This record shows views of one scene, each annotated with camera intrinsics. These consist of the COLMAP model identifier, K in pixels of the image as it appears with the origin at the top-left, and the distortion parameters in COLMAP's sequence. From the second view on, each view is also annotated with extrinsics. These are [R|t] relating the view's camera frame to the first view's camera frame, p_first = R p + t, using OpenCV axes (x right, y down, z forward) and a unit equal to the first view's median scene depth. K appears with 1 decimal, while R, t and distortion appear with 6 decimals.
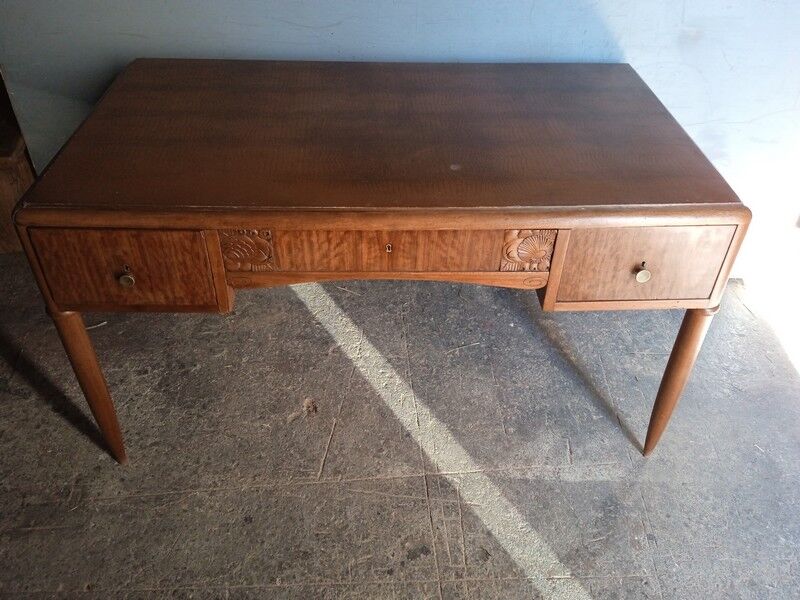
lens RADIAL K [[674.4, 0, 395.7], [0, 674.4, 303.8], [0, 0, 1]] dist [0.132607, -0.205647]
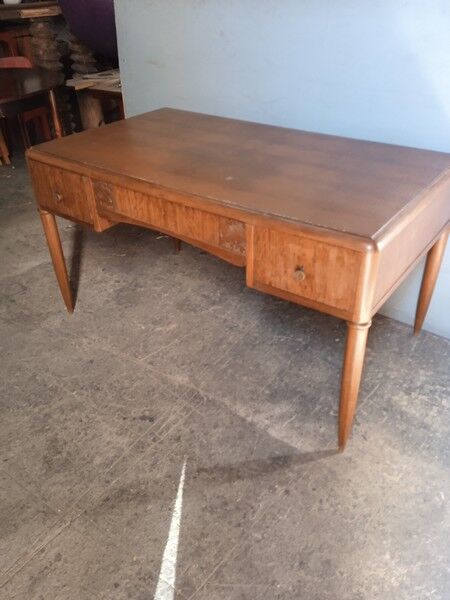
lens RADIAL K [[502.9, 0, 222.0], [0, 502.9, 300.8], [0, 0, 1]] dist [0.142457, -0.201490]
pose [[0.782348, 0.313046, -0.538455, 0.642885], [-0.365835, 0.930631, 0.009508, 0.042093], [0.504080, 0.189547, 0.842601, 0.068355]]
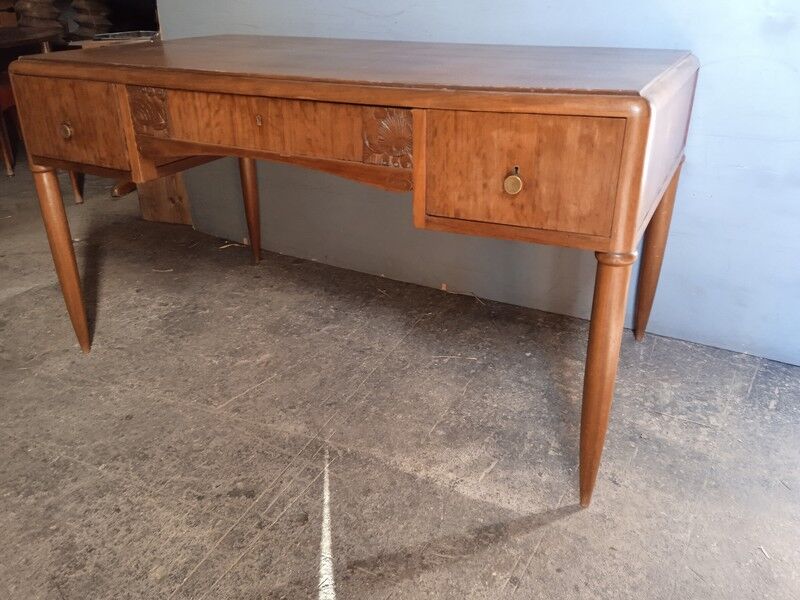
lens RADIAL K [[674.4, 0, 395.7], [0, 674.4, 303.8], [0, 0, 1]] dist [0.132607, -0.205647]
pose [[0.878460, 0.182888, -0.441430, 0.498648], [-0.286973, 0.940610, -0.181383, 0.221705], [0.382040, 0.286016, 0.878772, 0.230179]]
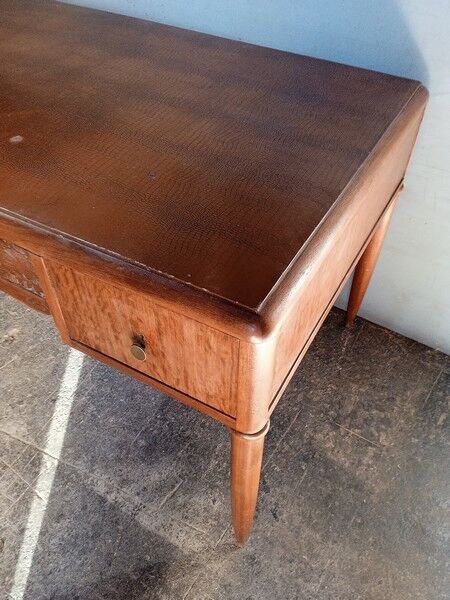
lens RADIAL K [[506.2, 0, 225.0], [0, 506.2, 300.0], [0, 0, 1]] dist [0.124990, -0.204606]
pose [[0.853890, 0.368678, -0.367354, 0.498990], [-0.326164, 0.929104, 0.174307, -0.175641], [0.405573, -0.029021, 0.913602, 0.438150]]
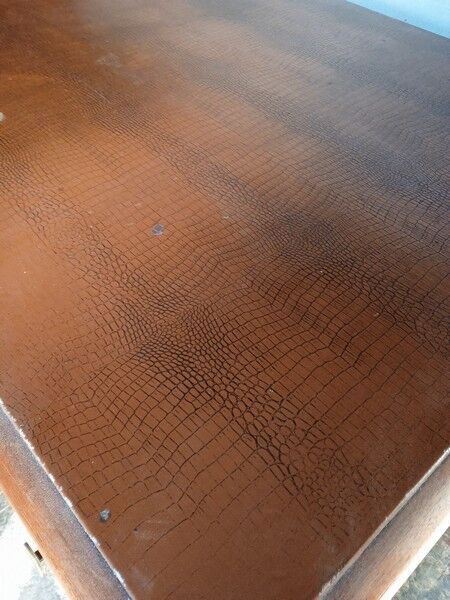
lens RADIAL K [[506.2, 0, 225.0], [0, 506.2, 300.0], [0, 0, 1]] dist [0.124990, -0.204606]
pose [[0.642976, 0.566793, -0.515100, 0.401595], [-0.497262, 0.820461, 0.282089, -0.235720], [0.582505, 0.074763, 0.809381, 0.655694]]
